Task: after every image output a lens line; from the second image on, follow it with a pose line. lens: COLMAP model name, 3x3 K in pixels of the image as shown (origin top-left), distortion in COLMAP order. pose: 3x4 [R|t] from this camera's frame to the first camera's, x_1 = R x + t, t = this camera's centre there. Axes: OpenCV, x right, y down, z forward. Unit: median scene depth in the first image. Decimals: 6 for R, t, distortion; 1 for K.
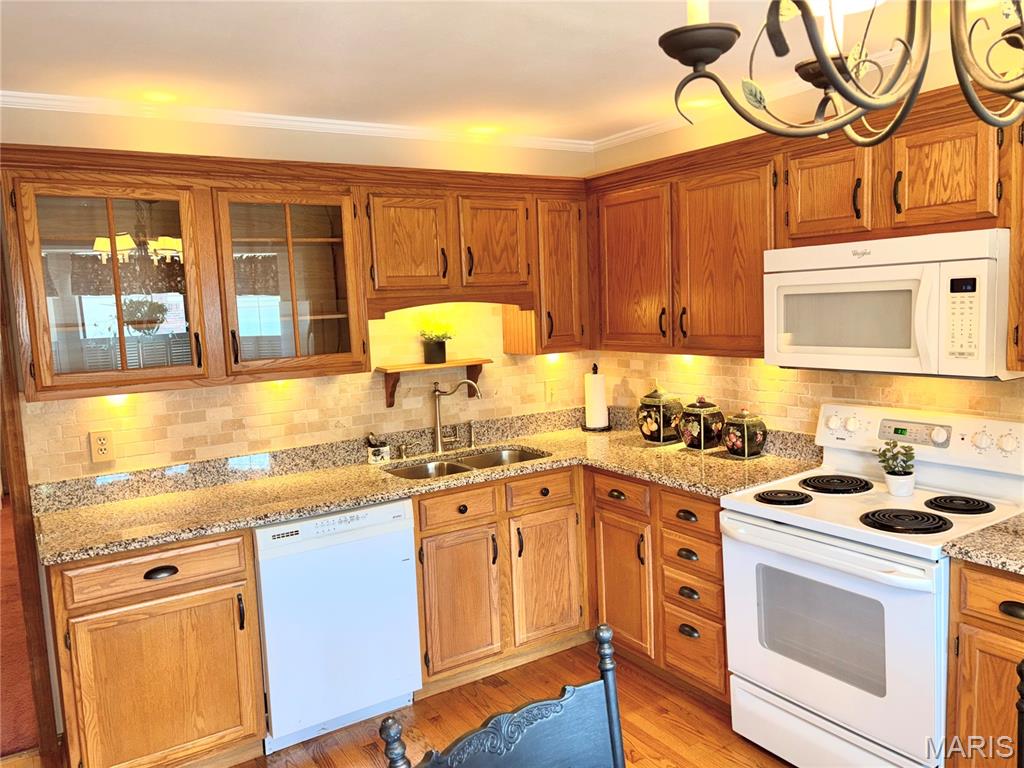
lens RADIAL K [[774.8, 0, 508.2], [0, 774.8, 383.9], [0, 0, 1]] dist [0.071559, -0.079102]
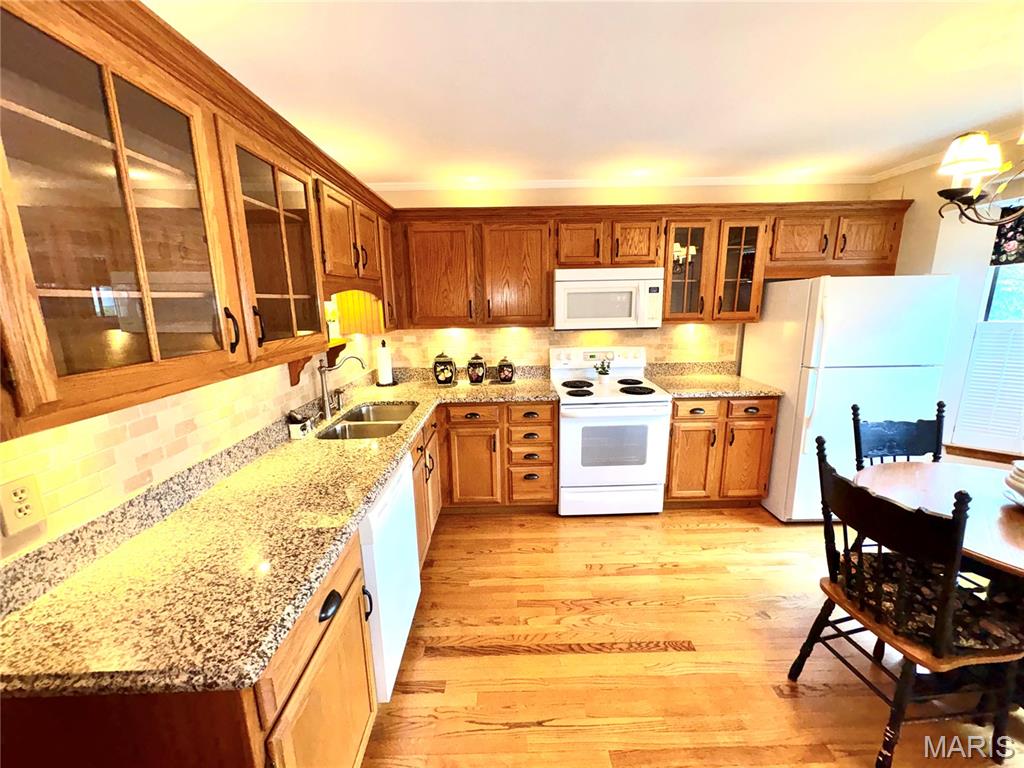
lens RADIAL K [[406.8, 0, 510.6], [0, 406.8, 381.2], [0, 0, 1]] dist [0.000349, -0.000290]
pose [[0.523683, -0.133940, 0.841318, -0.537463], [0.087654, 0.990793, 0.103176, -0.009426], [-0.847392, 0.019713, 0.530602, 0.500664]]
